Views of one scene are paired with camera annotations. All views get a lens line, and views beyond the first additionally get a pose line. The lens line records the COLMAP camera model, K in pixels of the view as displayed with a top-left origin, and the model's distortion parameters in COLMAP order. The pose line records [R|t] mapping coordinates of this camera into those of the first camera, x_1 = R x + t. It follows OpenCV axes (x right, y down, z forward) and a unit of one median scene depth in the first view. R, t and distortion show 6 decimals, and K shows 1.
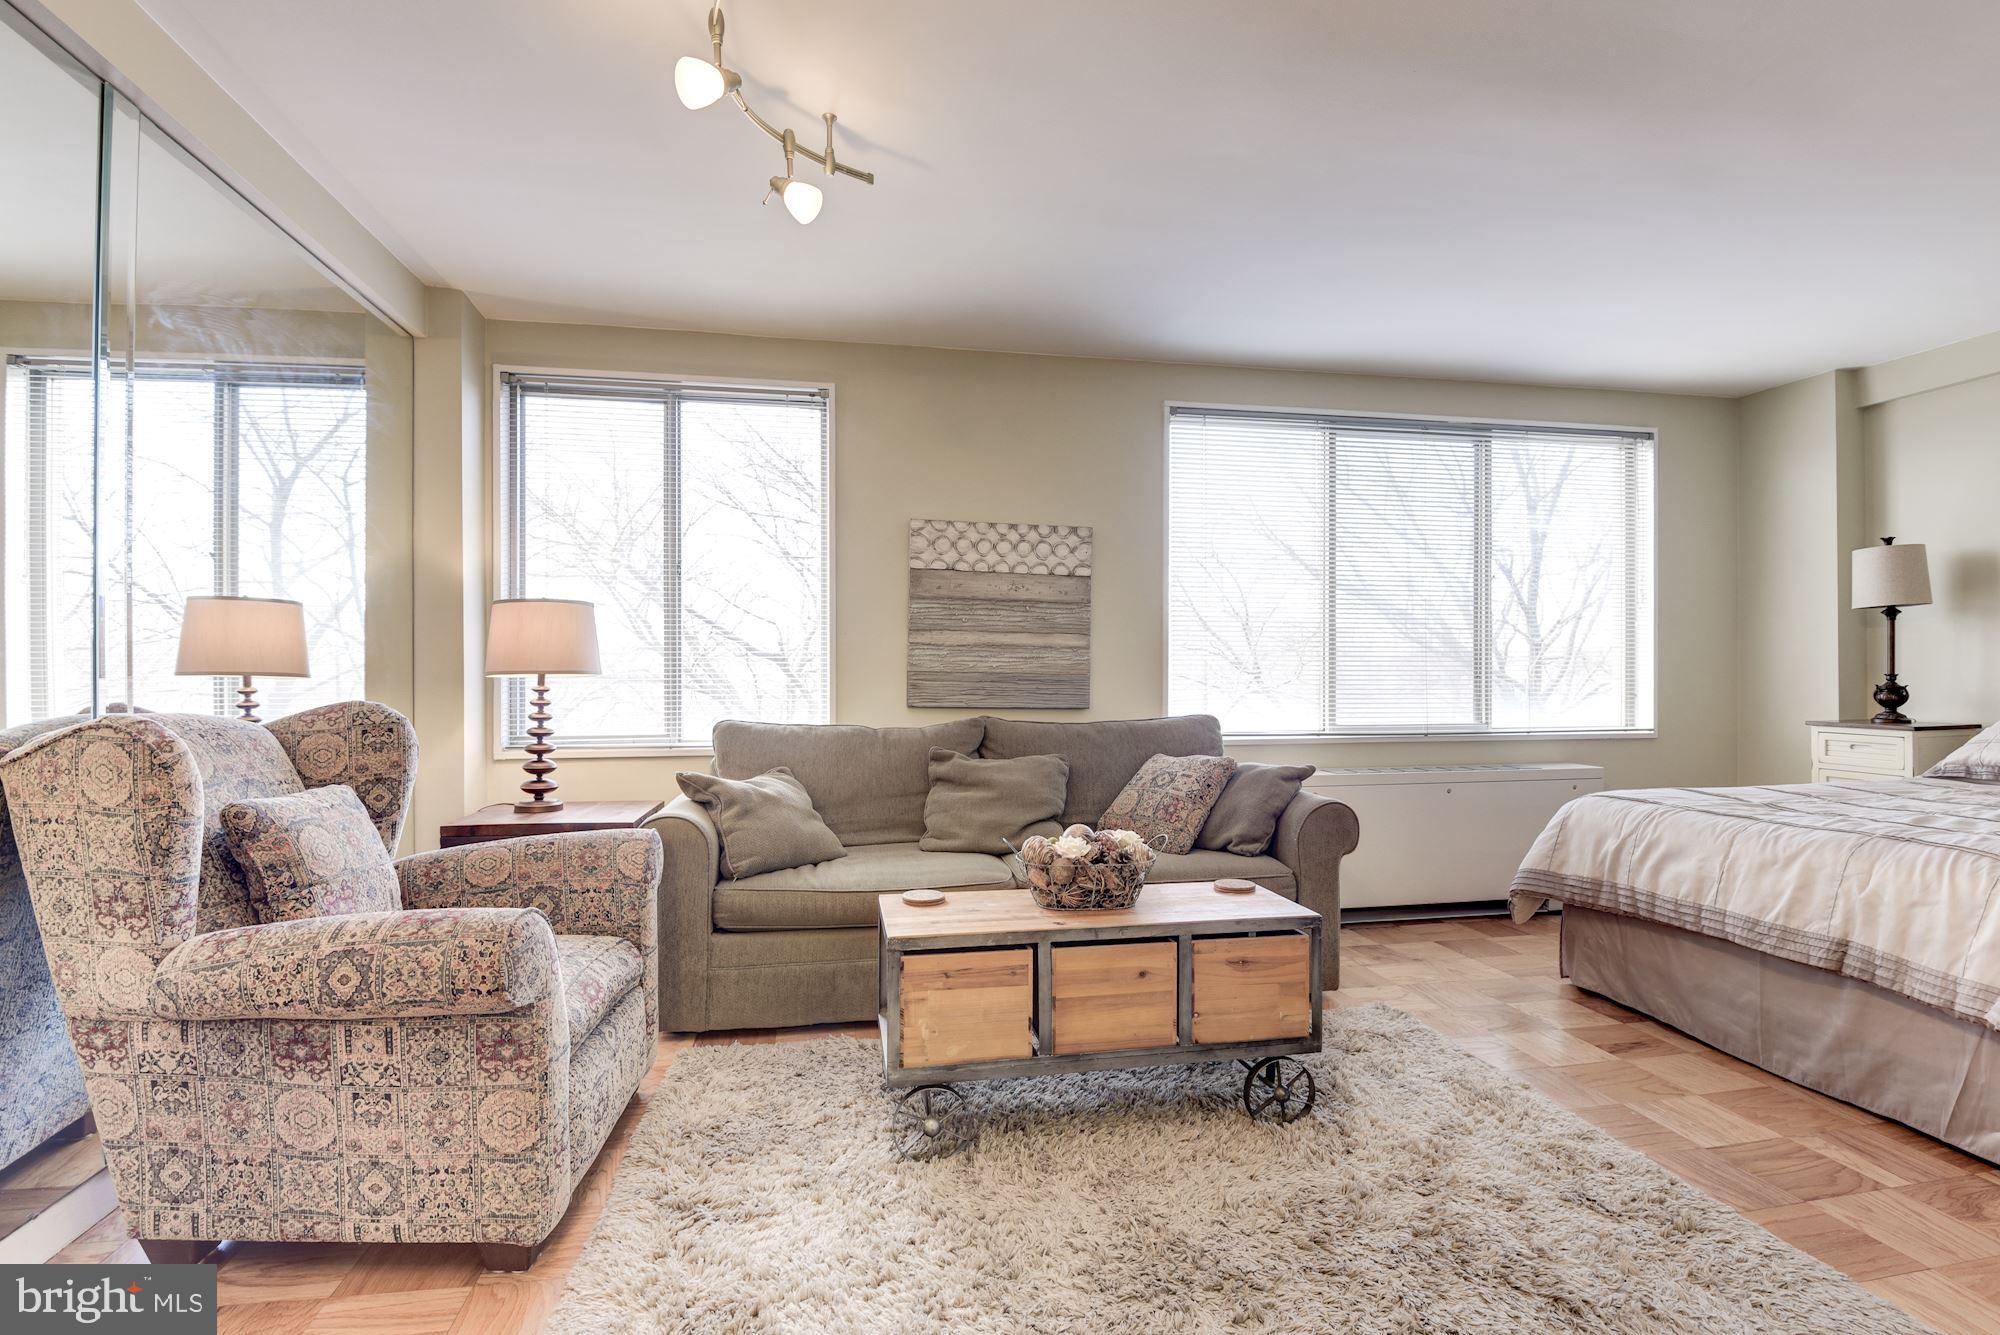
lens RADIAL K [[919.5, 0, 982.8], [0, 919.5, 673.1], [0, 0, 1]] dist [0.009684, -0.026624]
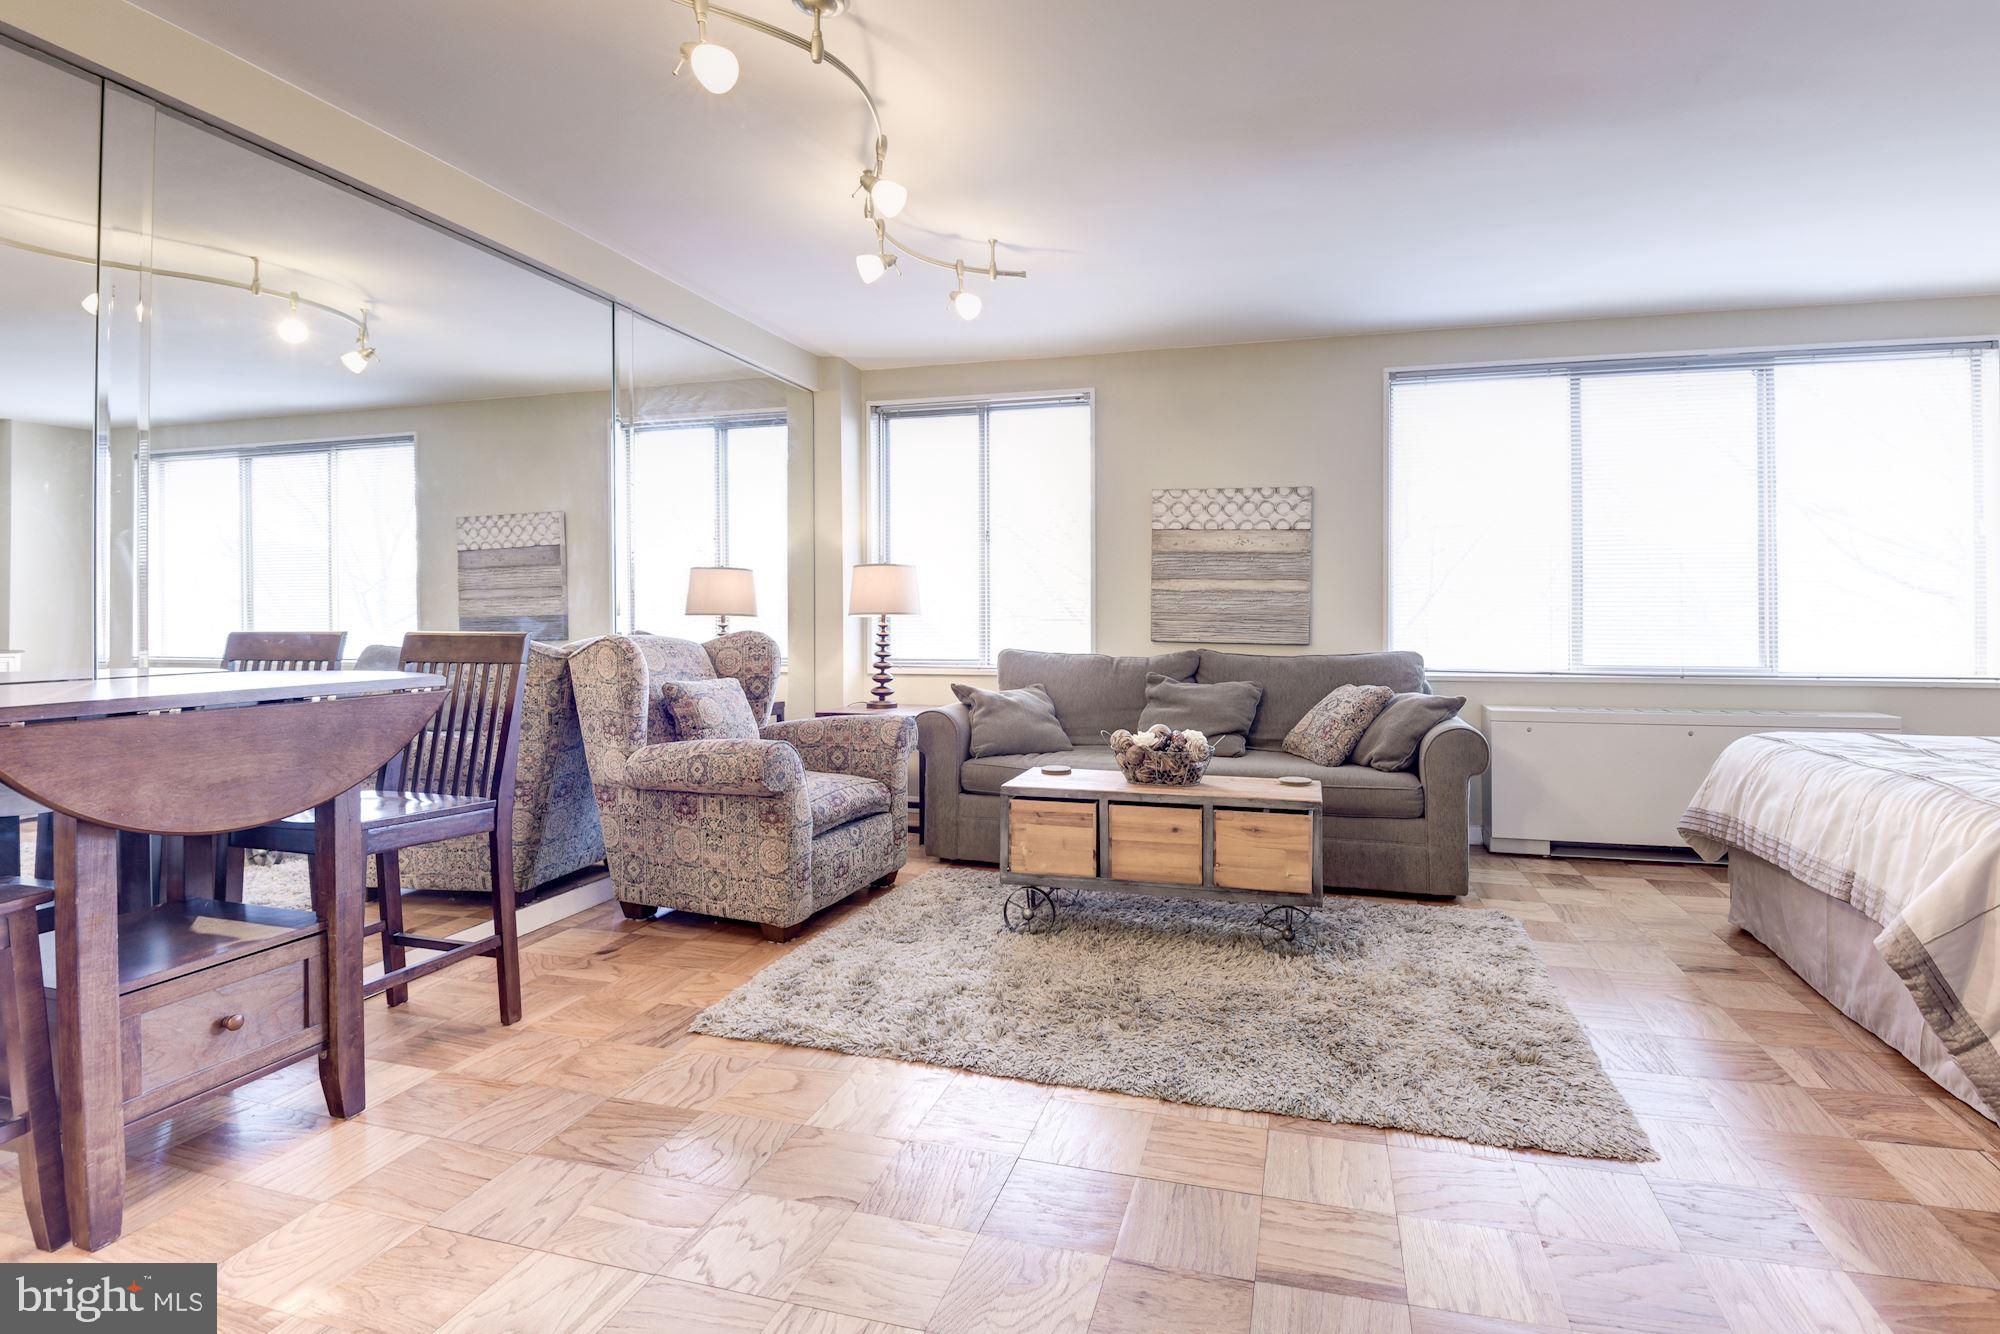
lens RADIAL K [[932.0, 0, 1055.7], [0, 932.0, 618.5], [0, 0, 1]] dist [0.002349, -0.025312]
pose [[0.906730, 0.000905, -0.421710, 0.392718], [-0.000935, 1.000000, 0.000135, 0.006664], [0.421710, 0.000272, 0.906731, -0.224390]]
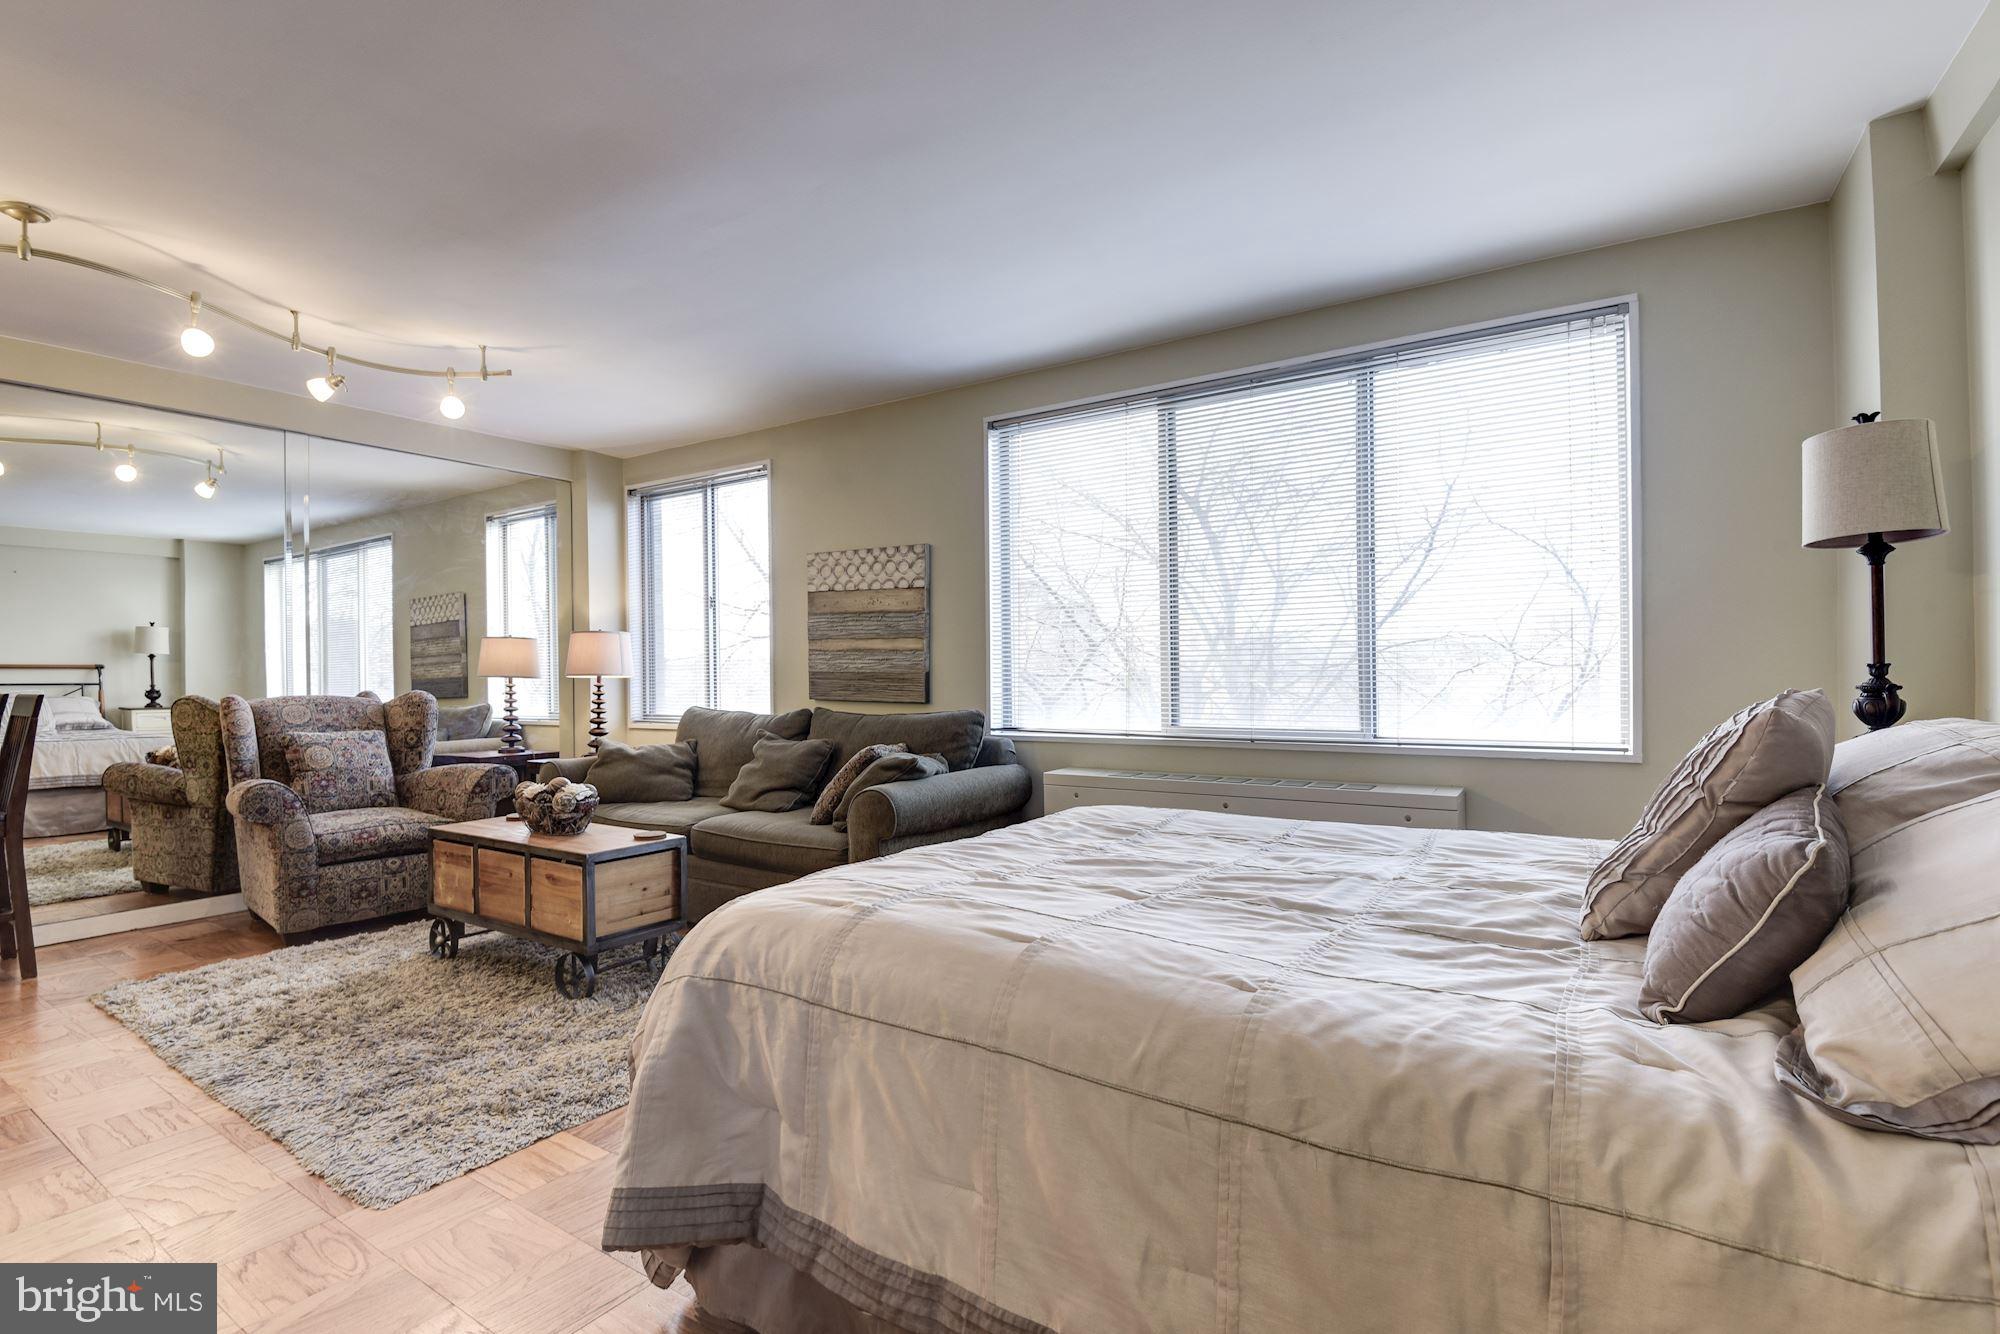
lens RADIAL K [[917.4, 0, 1003.6], [0, 917.4, 671.3], [0, 0, 1]] dist [0.008598, -0.023655]
pose [[0.732738, -0.007810, -0.680466, 1.179429], [0.009520, 0.999954, -0.001226, 0.001248], [0.680444, -0.005580, 0.732779, 0.290648]]
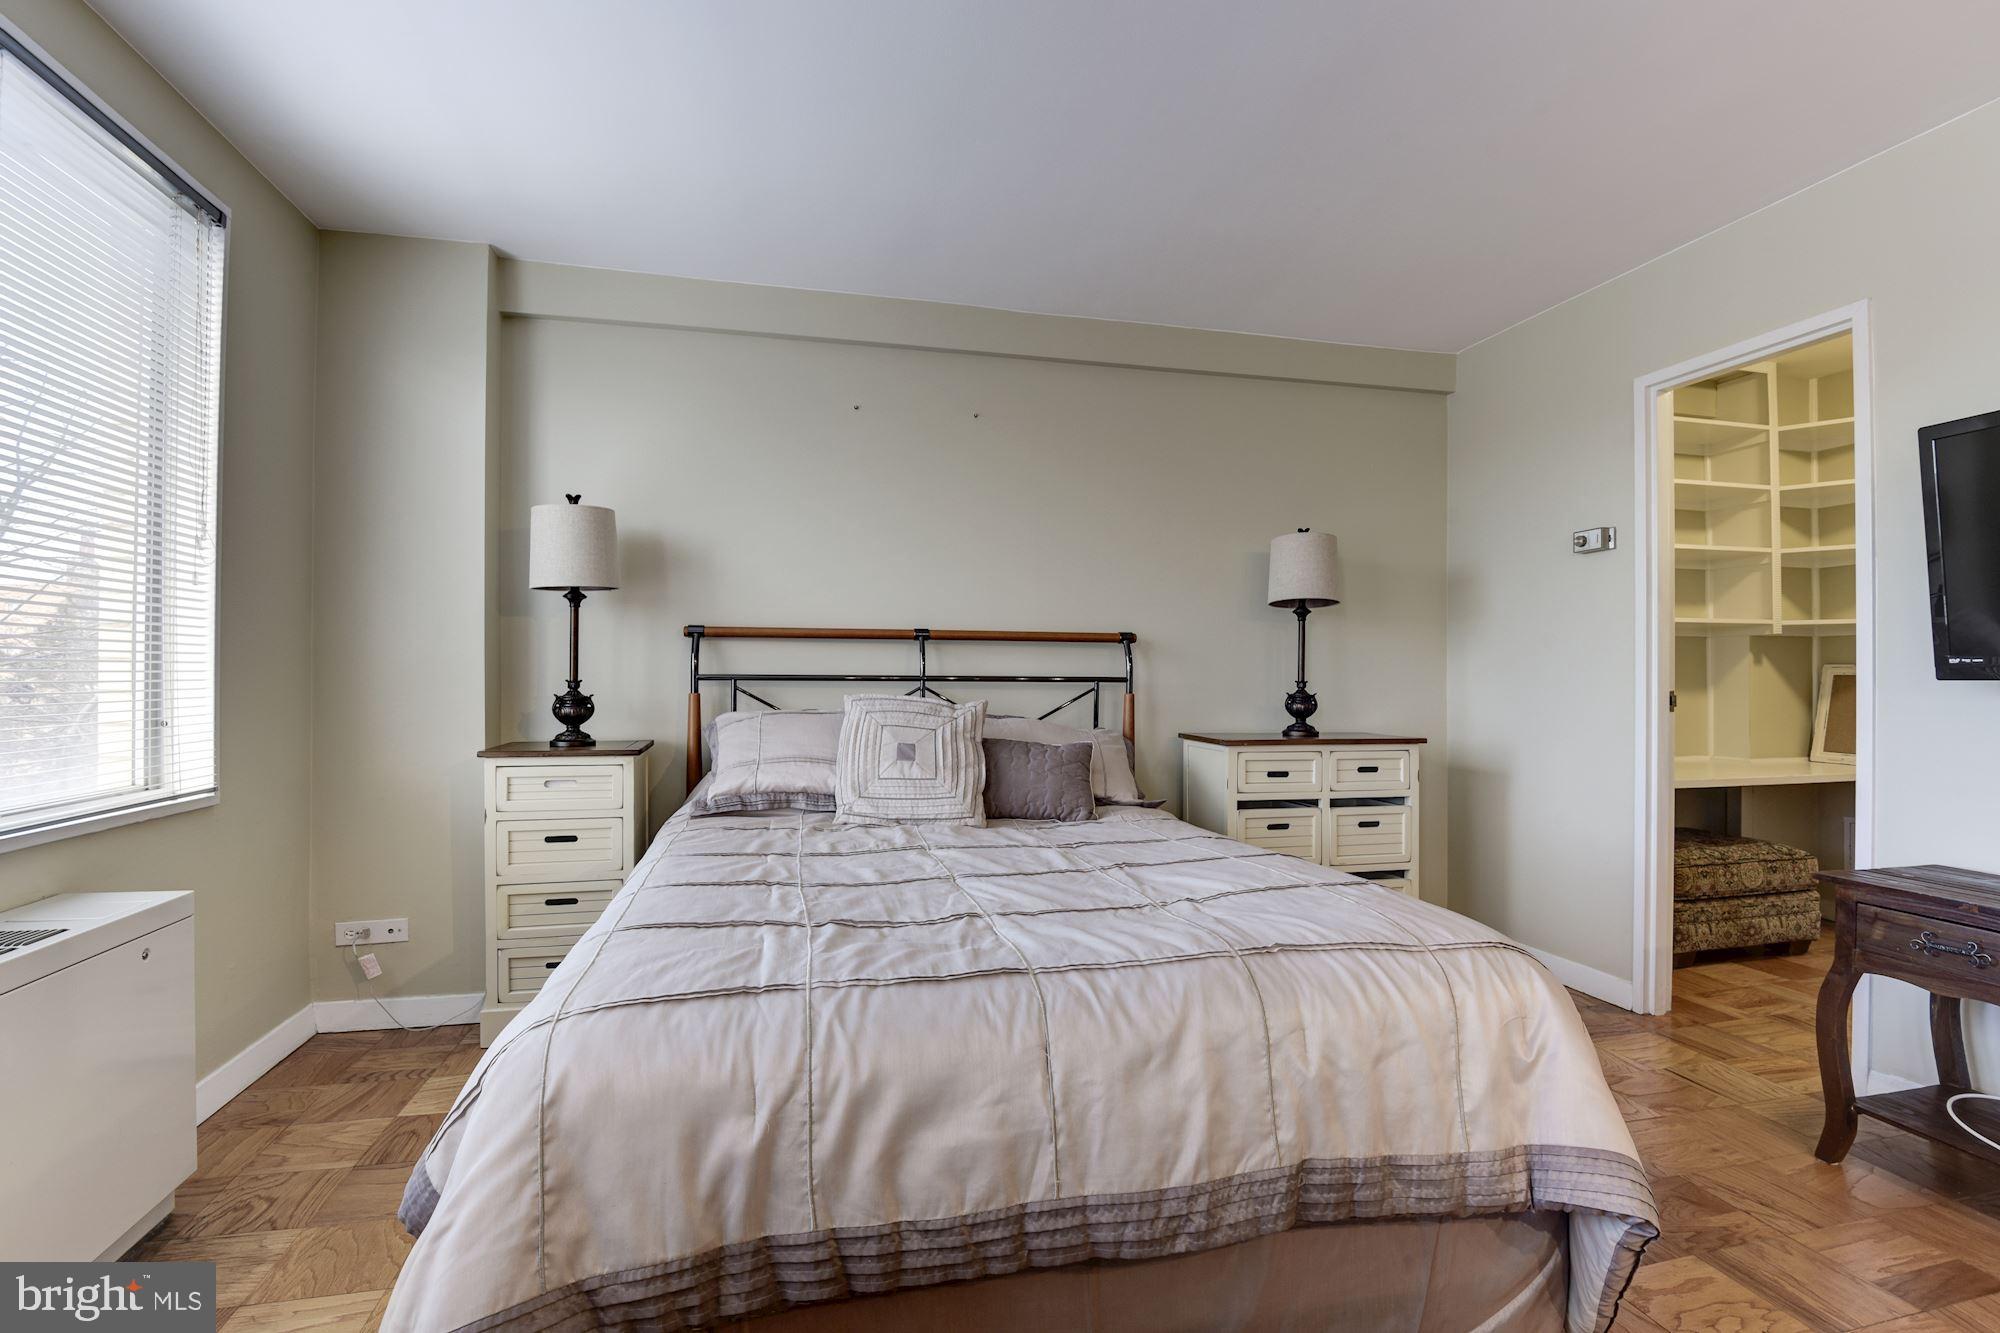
lens RADIAL K [[917.4, 0, 1003.6], [0, 917.4, 670.8], [0, 0, 1]] dist [0.008598, -0.023655]
pose [[-0.071225, 0.007460, 0.997432, 0.274914], [-0.001274, 0.999971, -0.007570, -0.001418], [-0.997459, -0.001810, -0.071213, 0.838854]]
